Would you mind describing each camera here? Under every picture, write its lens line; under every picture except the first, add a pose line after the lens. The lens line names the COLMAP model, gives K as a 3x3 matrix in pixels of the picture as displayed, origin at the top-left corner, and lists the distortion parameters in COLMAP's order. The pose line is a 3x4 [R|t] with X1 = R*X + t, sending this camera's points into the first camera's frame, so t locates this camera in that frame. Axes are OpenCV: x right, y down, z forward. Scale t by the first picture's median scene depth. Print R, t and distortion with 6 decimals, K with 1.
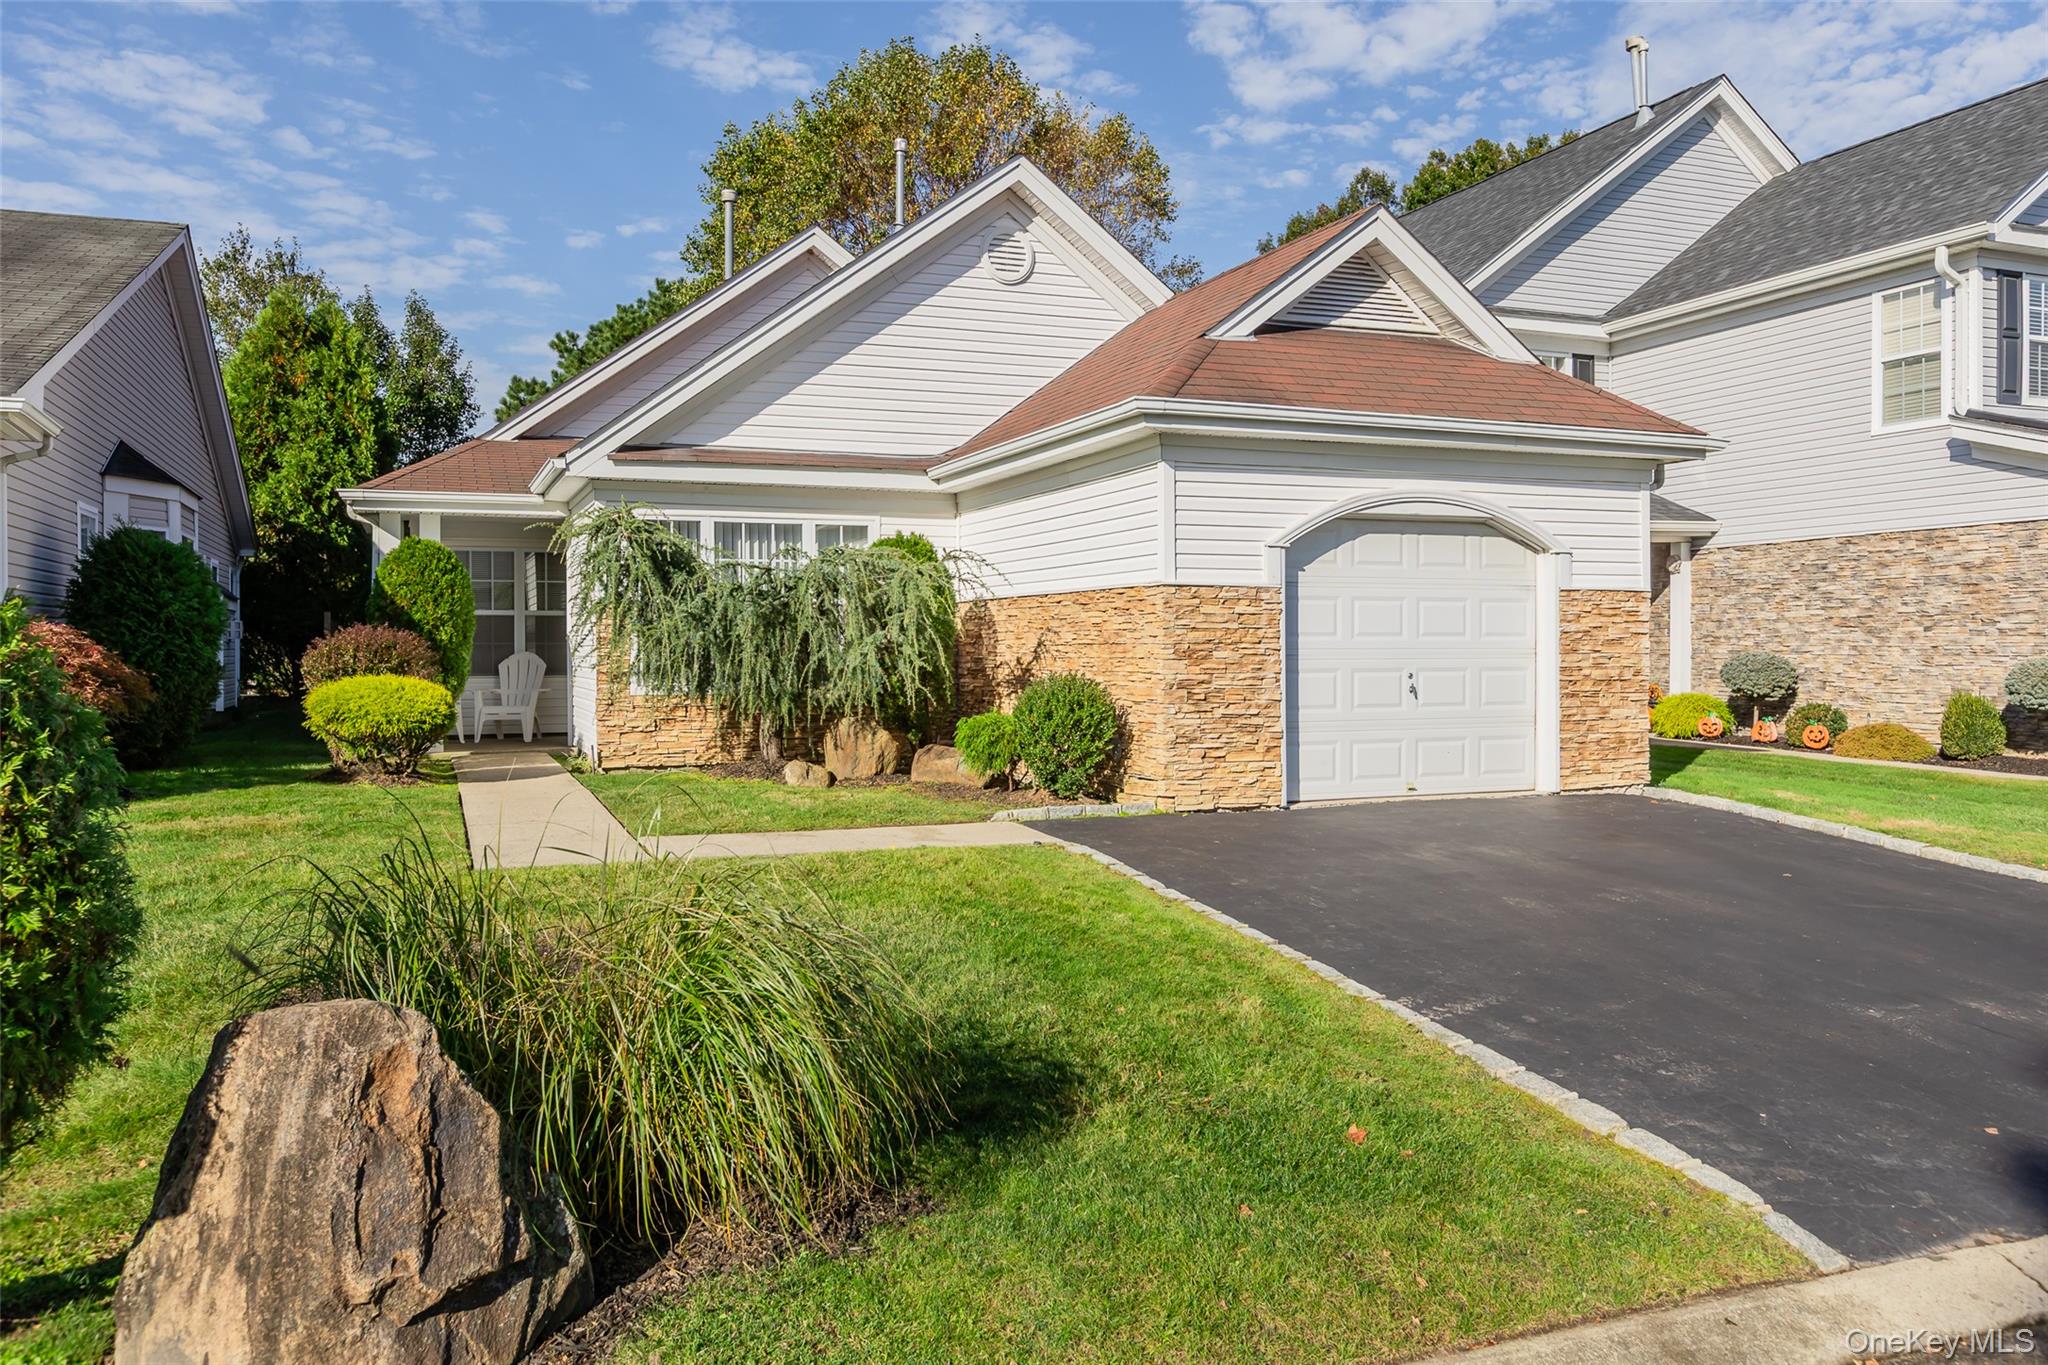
lens RADIAL K [[1515.3, 0, 1022.1], [0, 1515.3, 651.8], [0, 0, 1]] dist [0.008325, 0.002626]
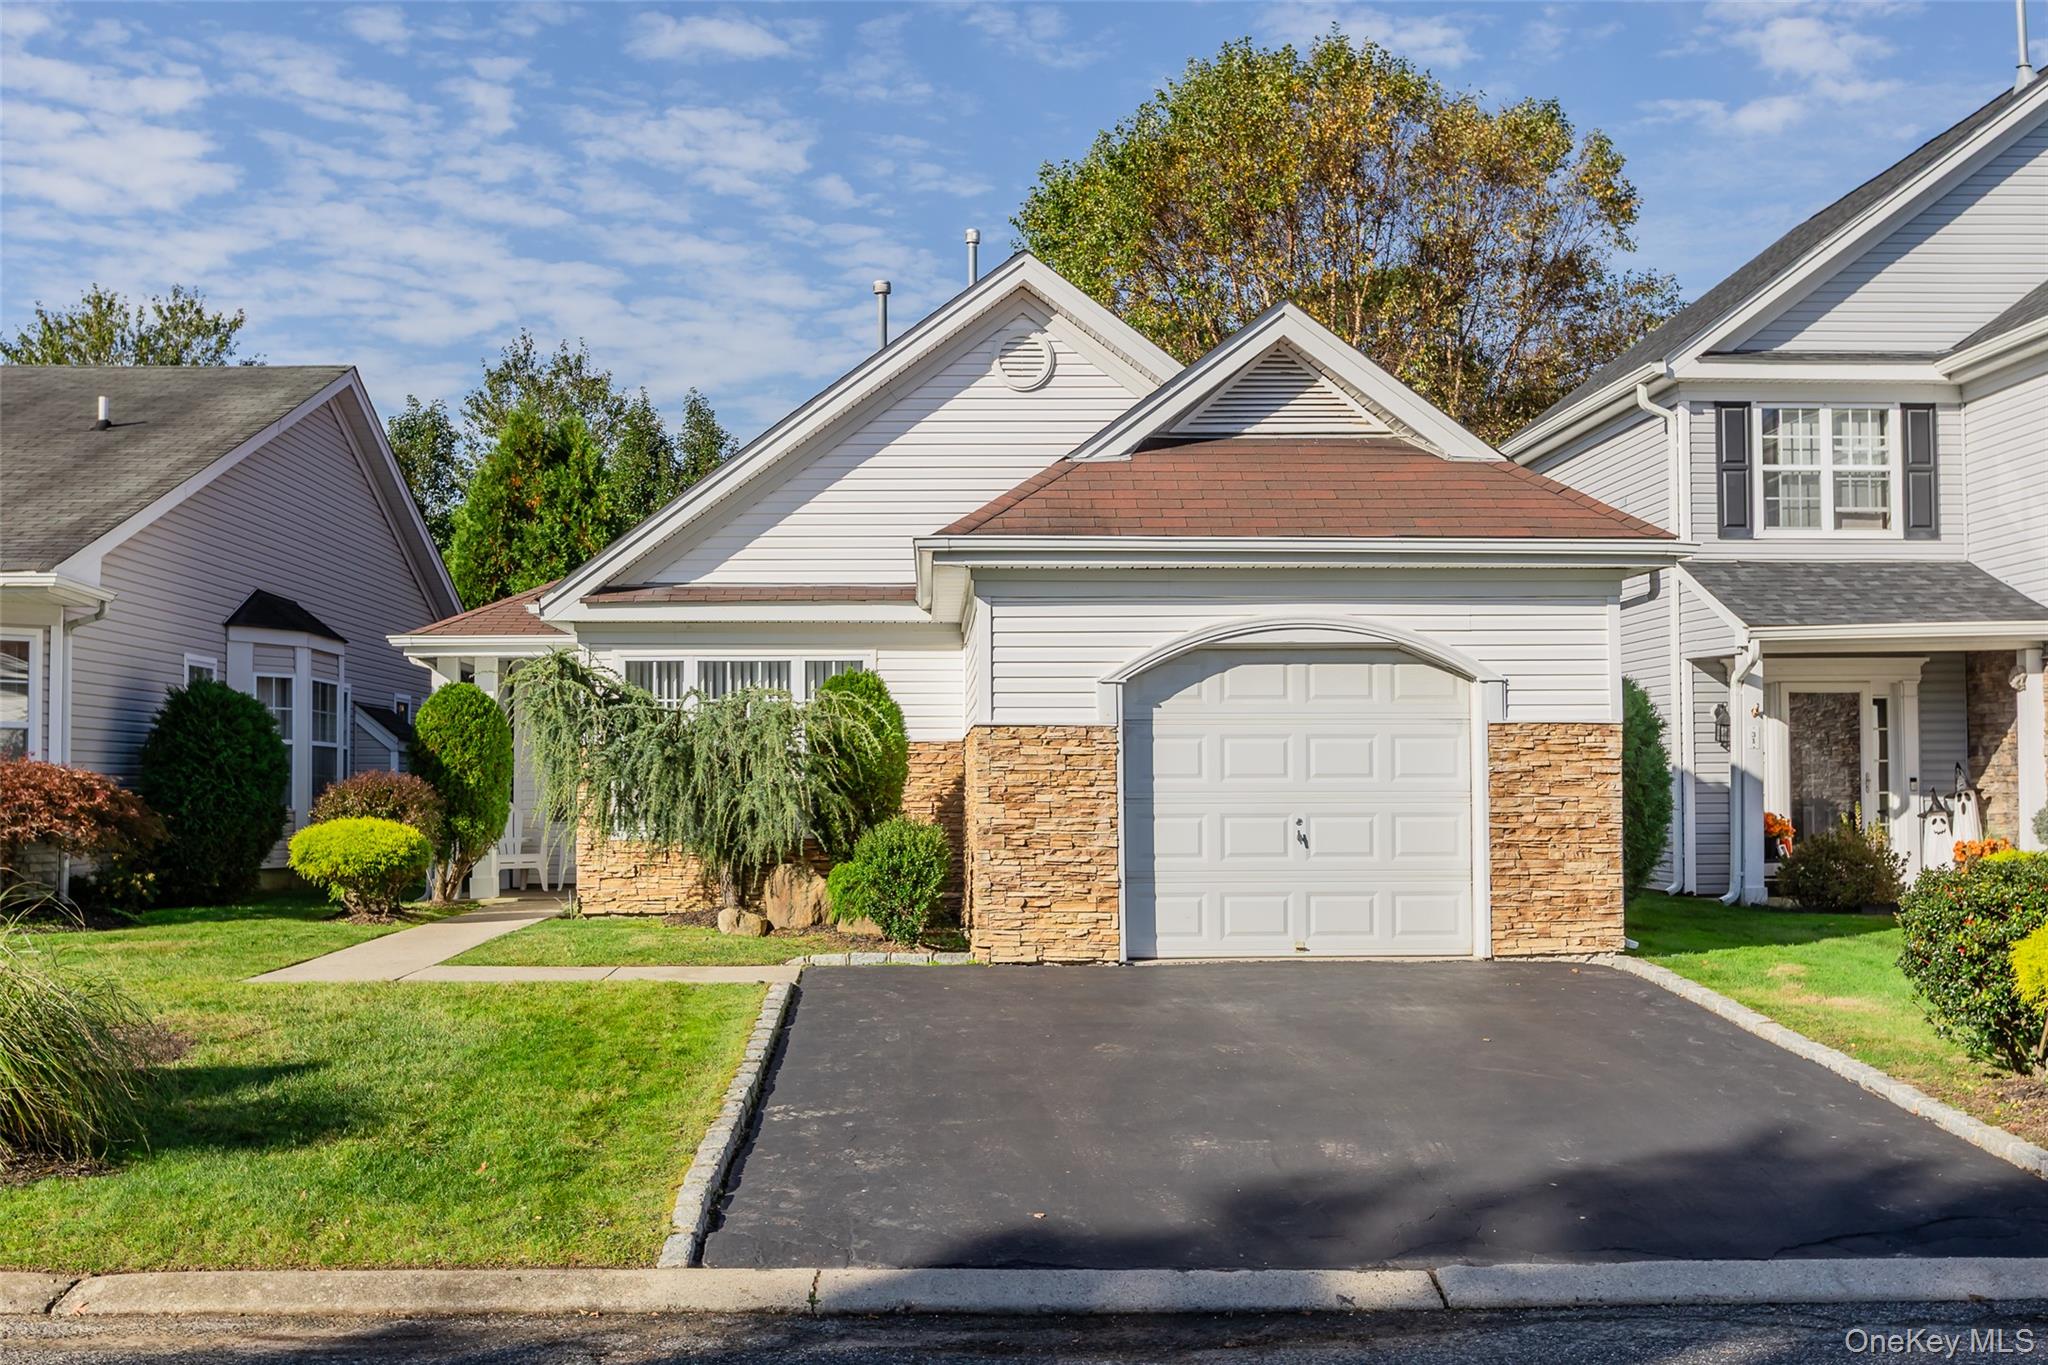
lens RADIAL K [[2064.5, 0, 1005.9], [0, 2064.5, 705.3], [0, 0, 1]] dist [0.004004, 0.000000]
pose [[0.943946, -0.015069, -0.329756, 0.476643], [0.000393, 0.999008, -0.044529, 0.001165], [0.330100, 0.041903, 0.943016, -0.201656]]
